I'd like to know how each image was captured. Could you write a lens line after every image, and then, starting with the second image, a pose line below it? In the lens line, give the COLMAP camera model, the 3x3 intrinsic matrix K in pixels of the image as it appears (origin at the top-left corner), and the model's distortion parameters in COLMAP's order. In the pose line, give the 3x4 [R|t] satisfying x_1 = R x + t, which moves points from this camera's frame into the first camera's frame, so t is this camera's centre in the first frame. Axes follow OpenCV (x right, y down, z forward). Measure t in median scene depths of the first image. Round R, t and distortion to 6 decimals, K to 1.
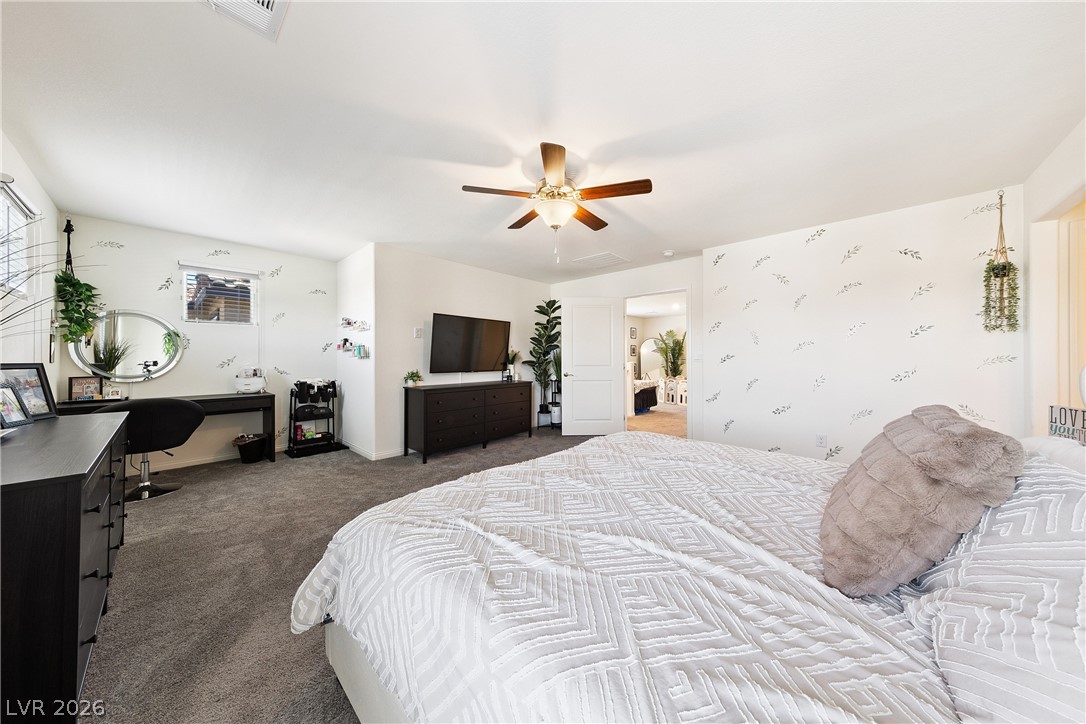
lens RADIAL K [[345.2, 0, 544.3], [0, 345.2, 362.7], [0, 0, 1]] dist [0.005603, -0.000105]
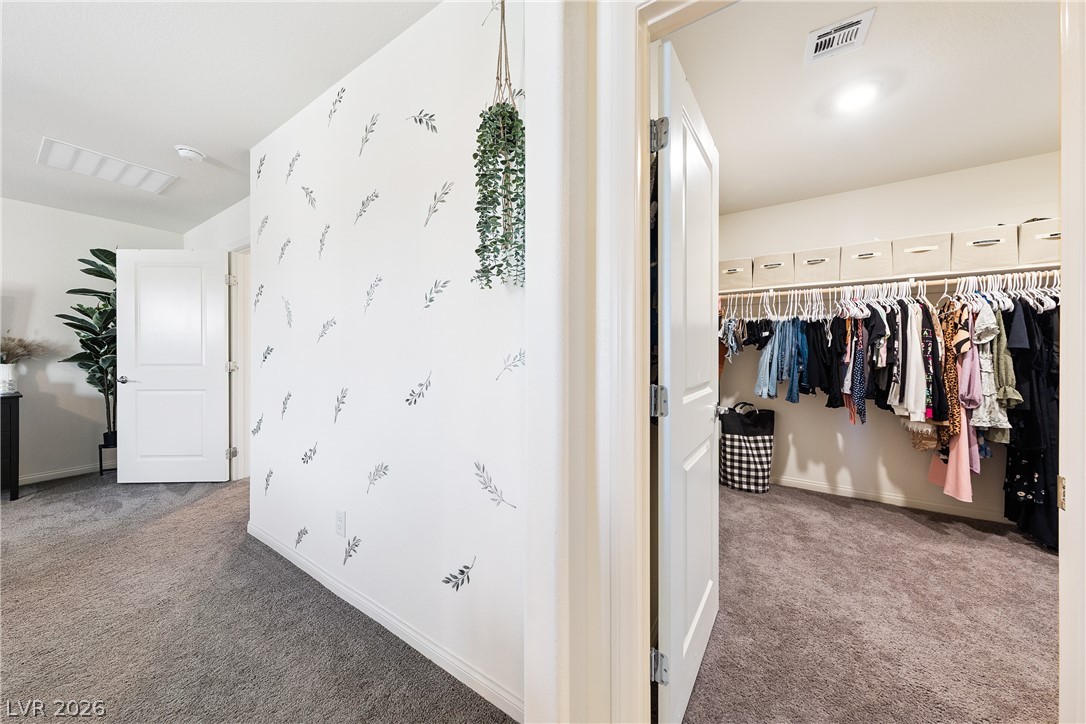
lens RADIAL K [[345.2, 0, 541.4], [0, 345.2, 357.9], [0, 0, 1]] dist [0.005603, -0.000105]
pose [[0.984507, 0.001465, 0.175339, 0.960158], [-0.002560, 0.999979, 0.006019, -0.009487], [-0.175326, -0.006375, 0.984490, 0.455390]]
